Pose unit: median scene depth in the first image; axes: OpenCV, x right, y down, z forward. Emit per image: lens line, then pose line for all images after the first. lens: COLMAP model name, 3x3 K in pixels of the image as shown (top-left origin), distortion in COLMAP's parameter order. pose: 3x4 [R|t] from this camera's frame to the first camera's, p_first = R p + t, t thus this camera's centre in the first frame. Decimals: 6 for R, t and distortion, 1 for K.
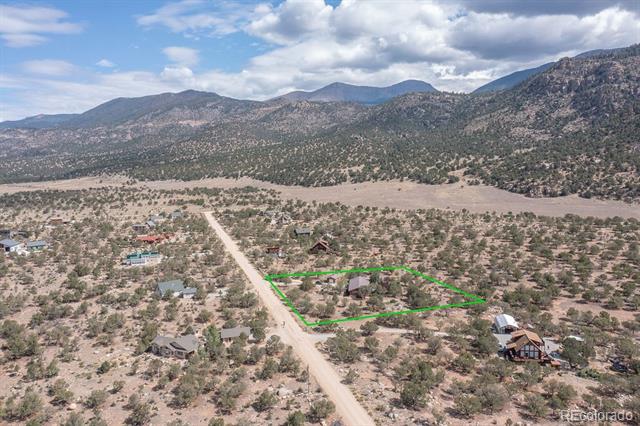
lens RADIAL K [[515.0, 0, 319.9], [0, 515.0, 213.0], [0, 0, 1]] dist [-0.000351, 0.002010]
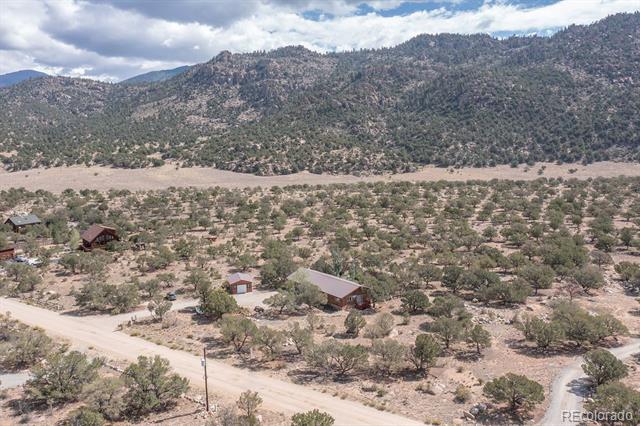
lens RADIAL K [[515.0, 0, 320.0], [0, 515.0, 212.6], [0, 0, 1]] dist [-0.000351, 0.002010]
pose [[0.773257, -0.064485, 0.630806, -0.046111], [0.069900, 0.997421, 0.016278, 0.013845], [-0.630229, 0.031506, 0.775770, 0.125637]]
